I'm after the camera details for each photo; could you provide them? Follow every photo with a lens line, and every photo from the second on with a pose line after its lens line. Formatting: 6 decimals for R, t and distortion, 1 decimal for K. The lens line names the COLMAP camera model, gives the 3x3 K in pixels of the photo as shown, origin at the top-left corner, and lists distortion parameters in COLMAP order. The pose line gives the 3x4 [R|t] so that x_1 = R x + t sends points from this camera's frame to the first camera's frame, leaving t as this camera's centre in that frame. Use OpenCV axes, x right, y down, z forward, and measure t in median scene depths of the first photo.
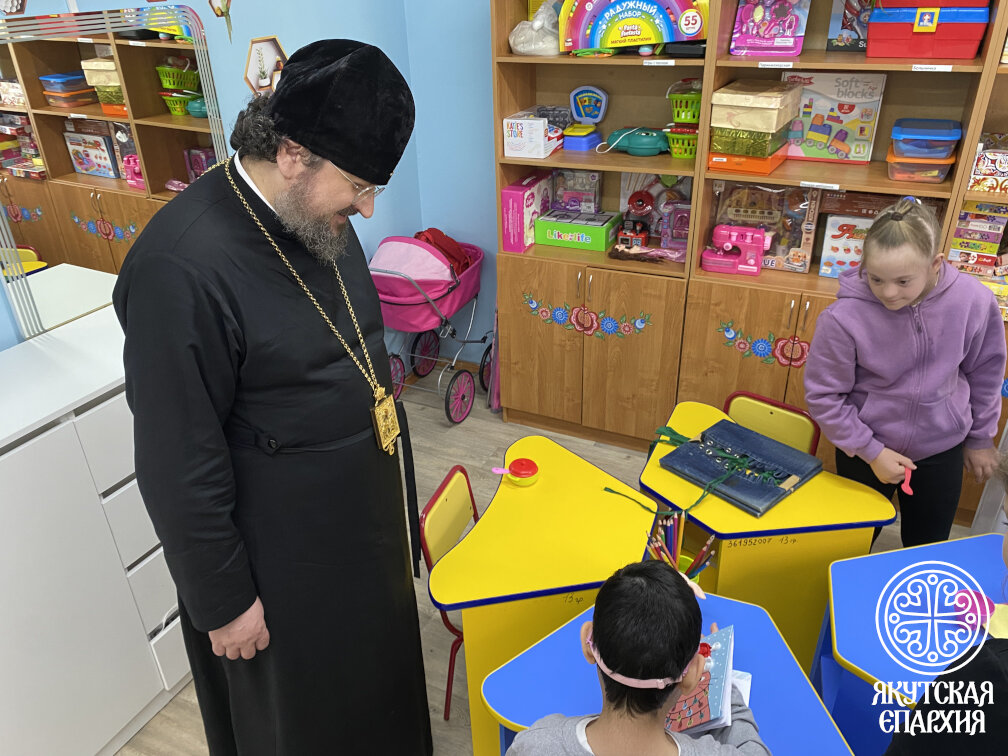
lens RADIAL K [[781.4, 0, 505.7], [0, 781.4, 380.3], [0, 0, 1]] dist [0.001661, -0.002423]
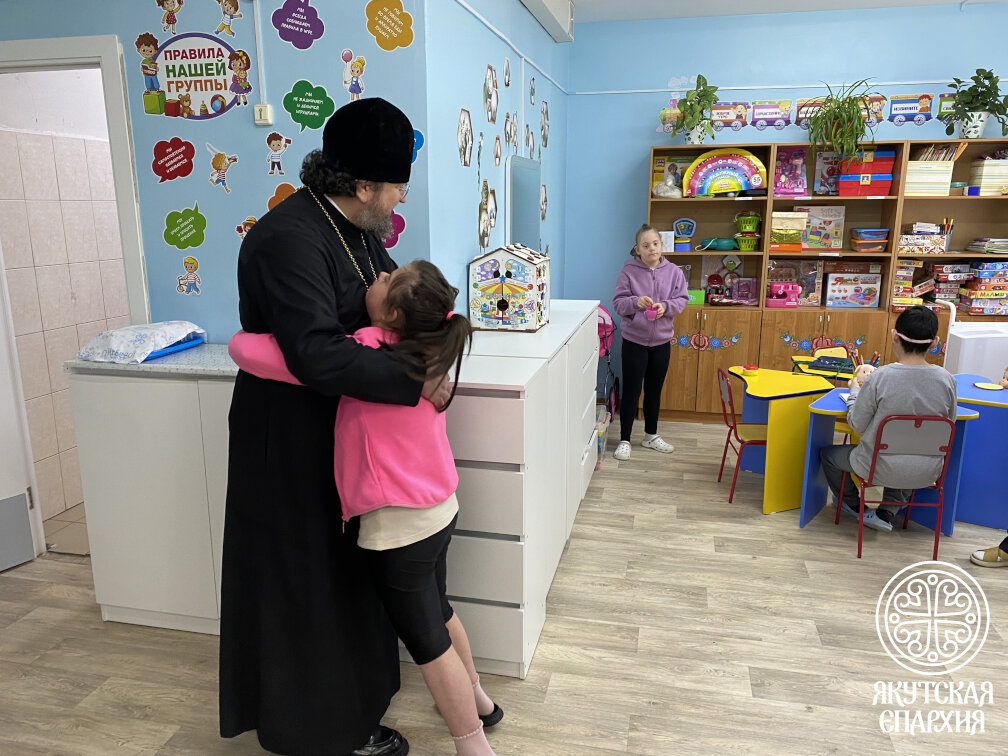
lens RADIAL K [[781.4, 0, 502.5], [0, 781.4, 378.5], [0, 0, 1]] dist [0.001661, -0.002423]
pose [[0.969523, -0.028489, 0.243338, -0.854603], [0.094209, 0.960202, -0.262938, 0.474355], [-0.226163, 0.277849, 0.933622, -0.560117]]
